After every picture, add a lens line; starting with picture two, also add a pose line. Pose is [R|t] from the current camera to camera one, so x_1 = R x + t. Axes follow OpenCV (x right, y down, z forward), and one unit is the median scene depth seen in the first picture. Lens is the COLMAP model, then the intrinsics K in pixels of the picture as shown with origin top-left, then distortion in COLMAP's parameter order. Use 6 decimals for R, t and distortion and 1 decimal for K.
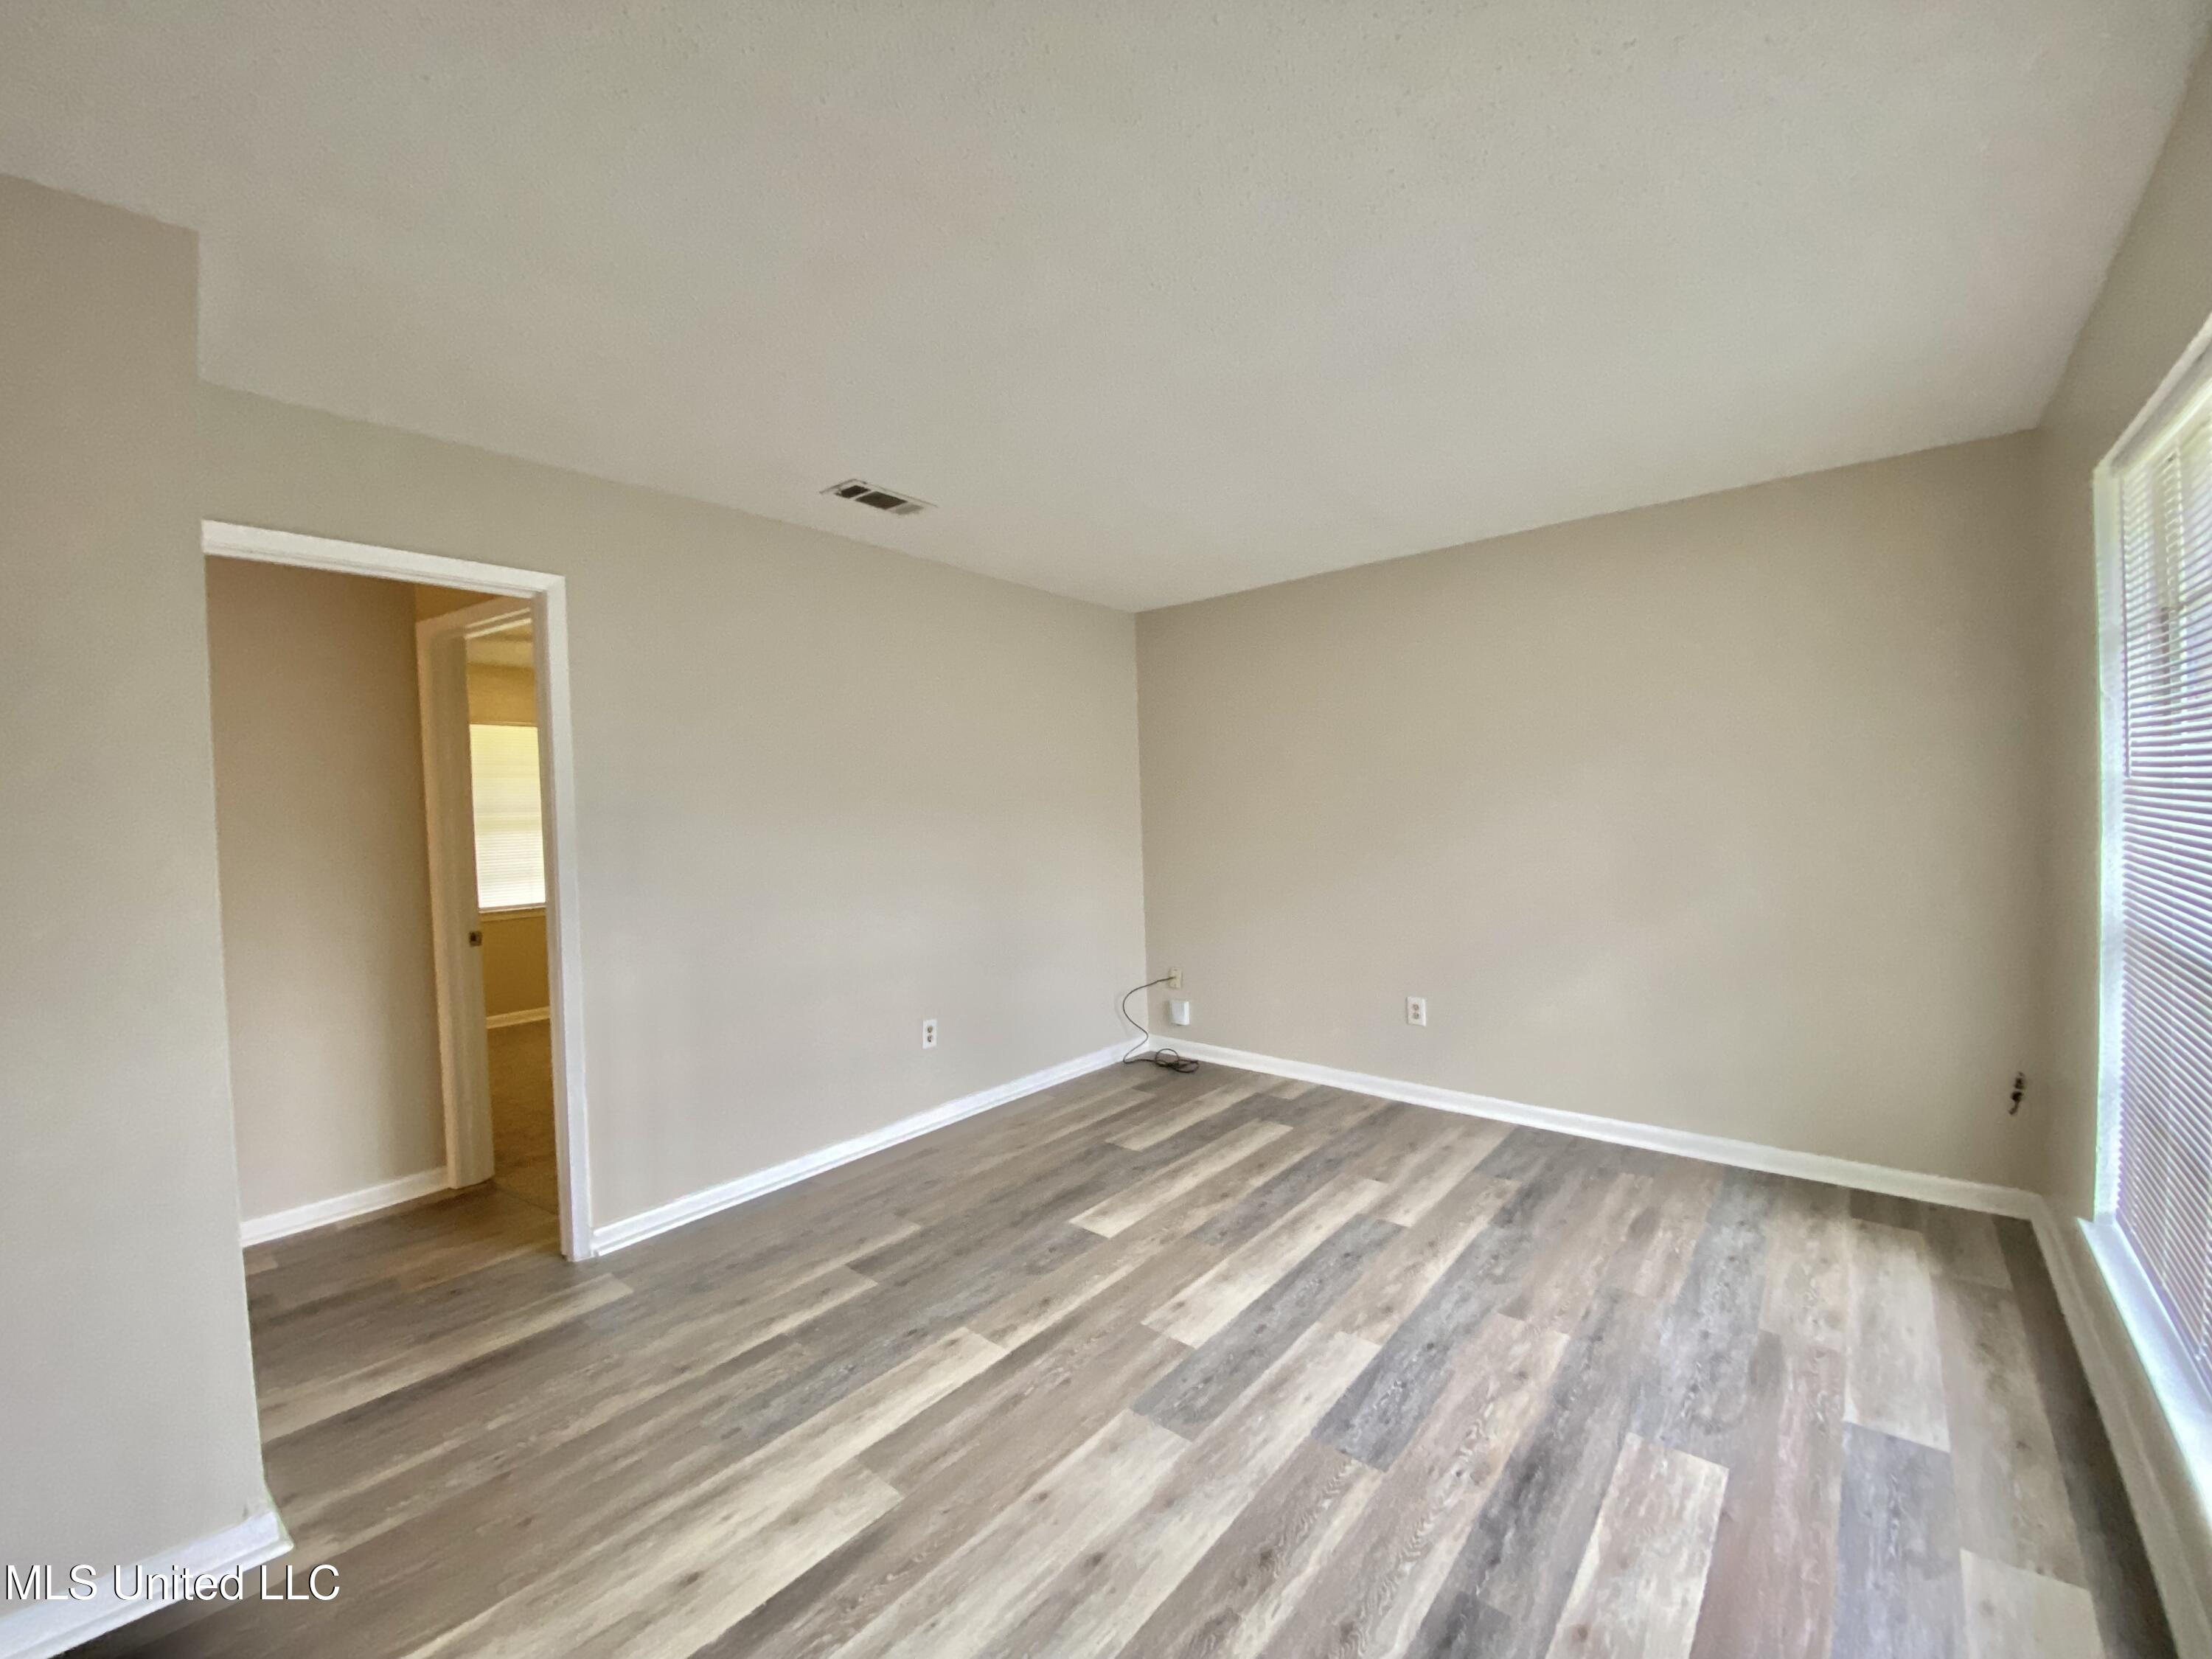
lens RADIAL K [[903.3, 0, 1103.2], [0, 903.3, 829.7], [0, 0, 1]] dist [-0.034363, -0.002535]
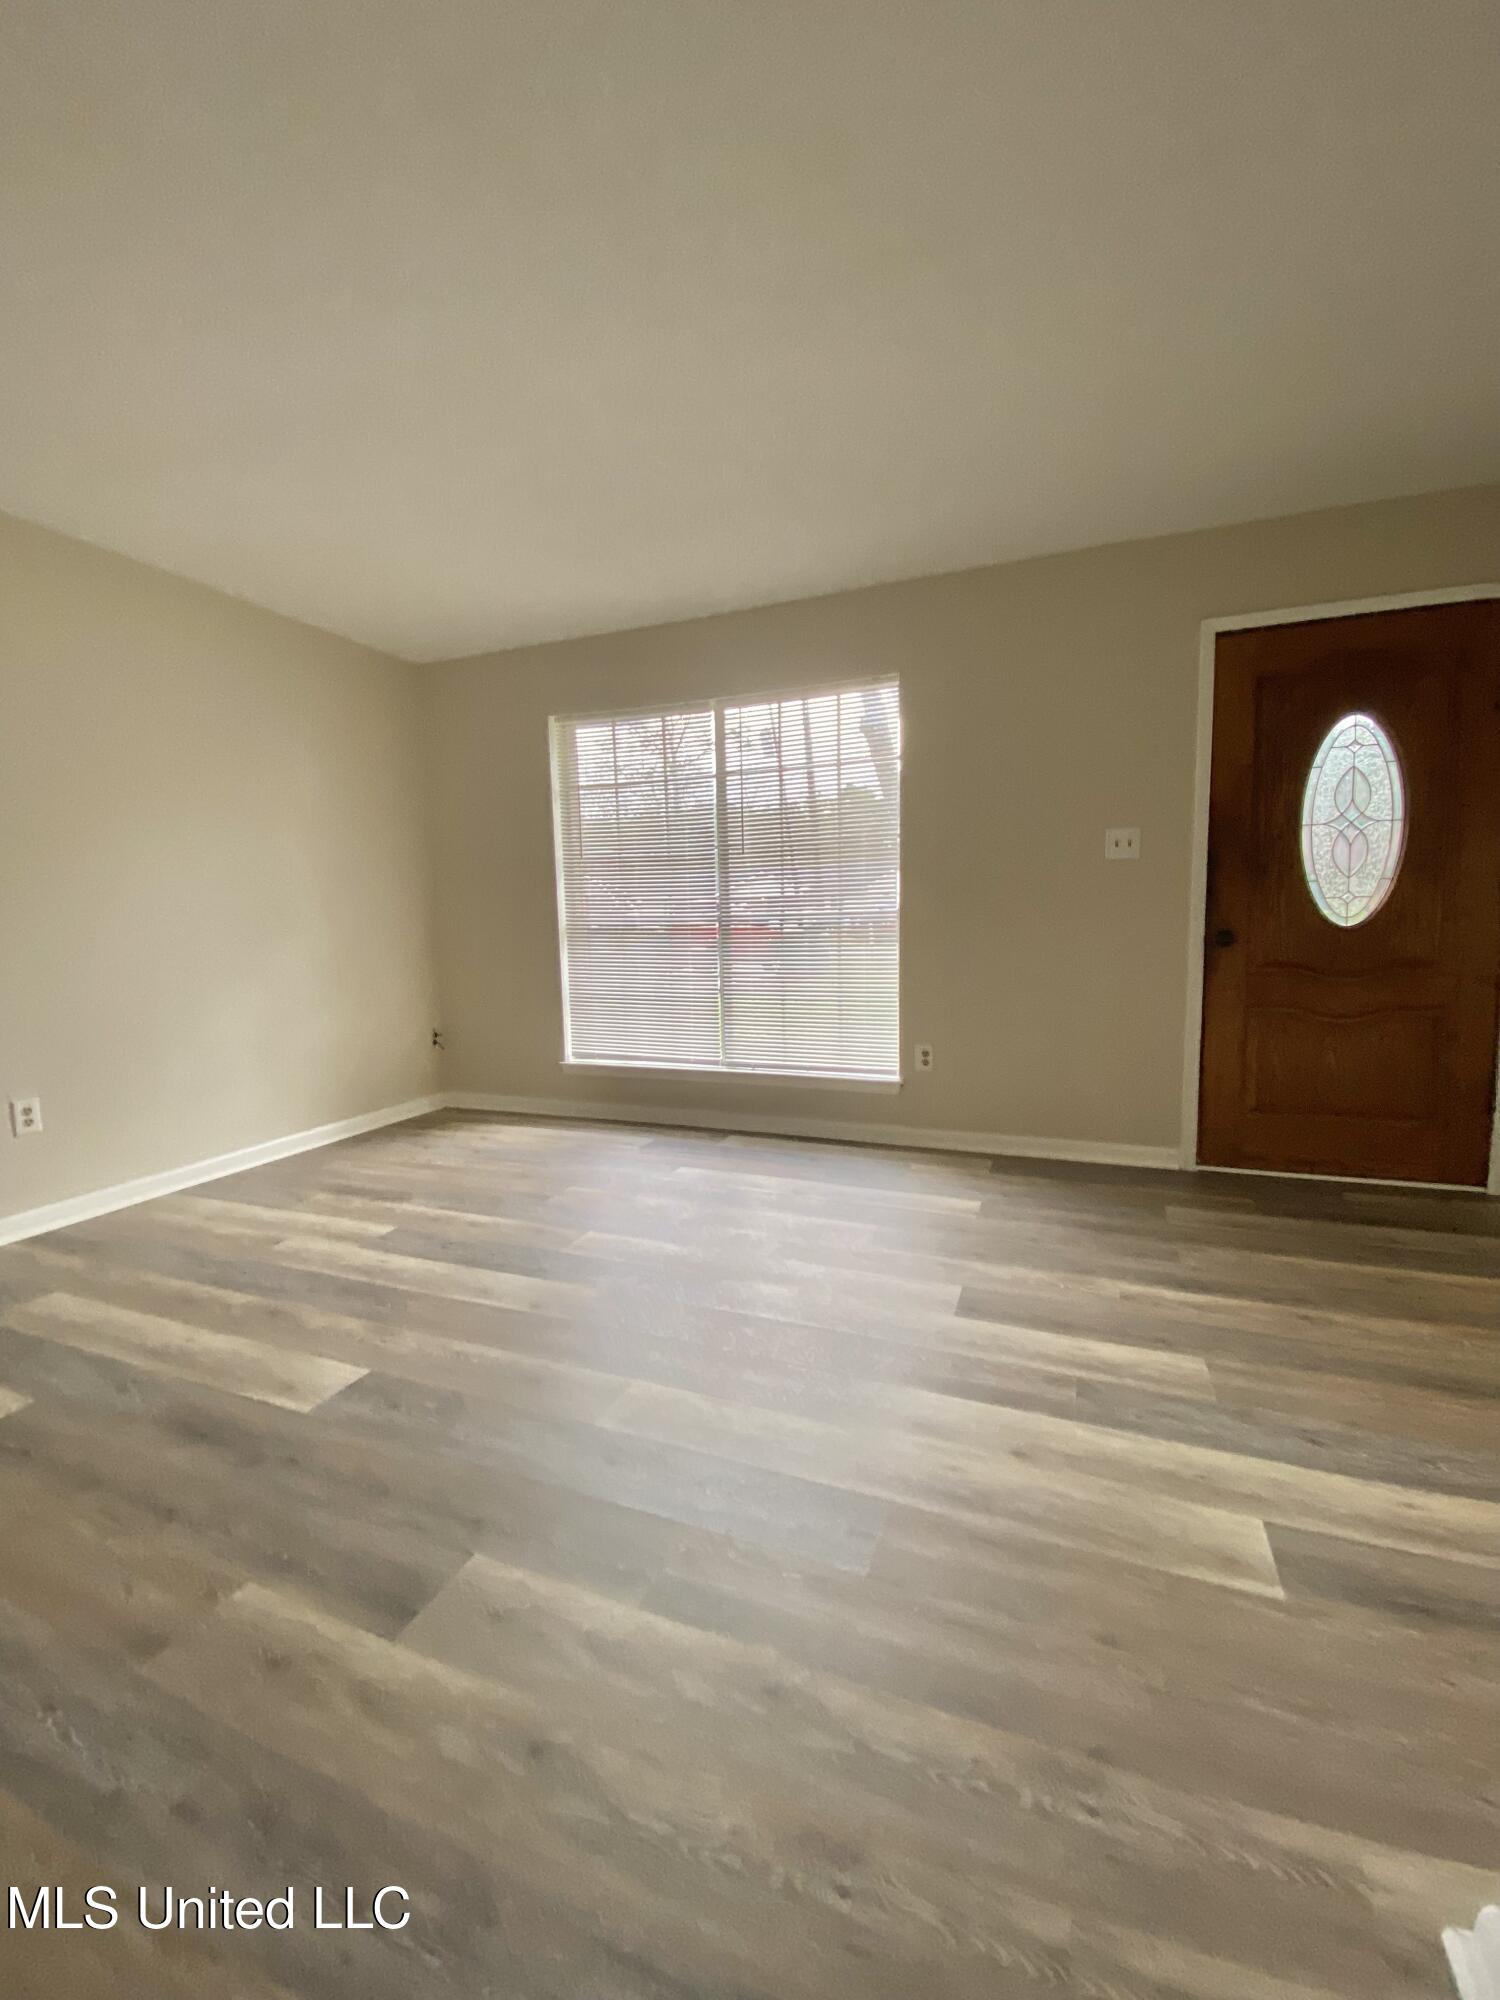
lens RADIAL K [[816.7, 0, 749.3], [0, 816.7, 996.4], [0, 0, 1]] dist [-0.034363, -0.002535]
pose [[-0.322938, -0.067144, 0.944035, -0.695273], [0.049845, 0.994889, 0.087812, 0.096711], [-0.945107, 0.075413, -0.317941, 0.868345]]
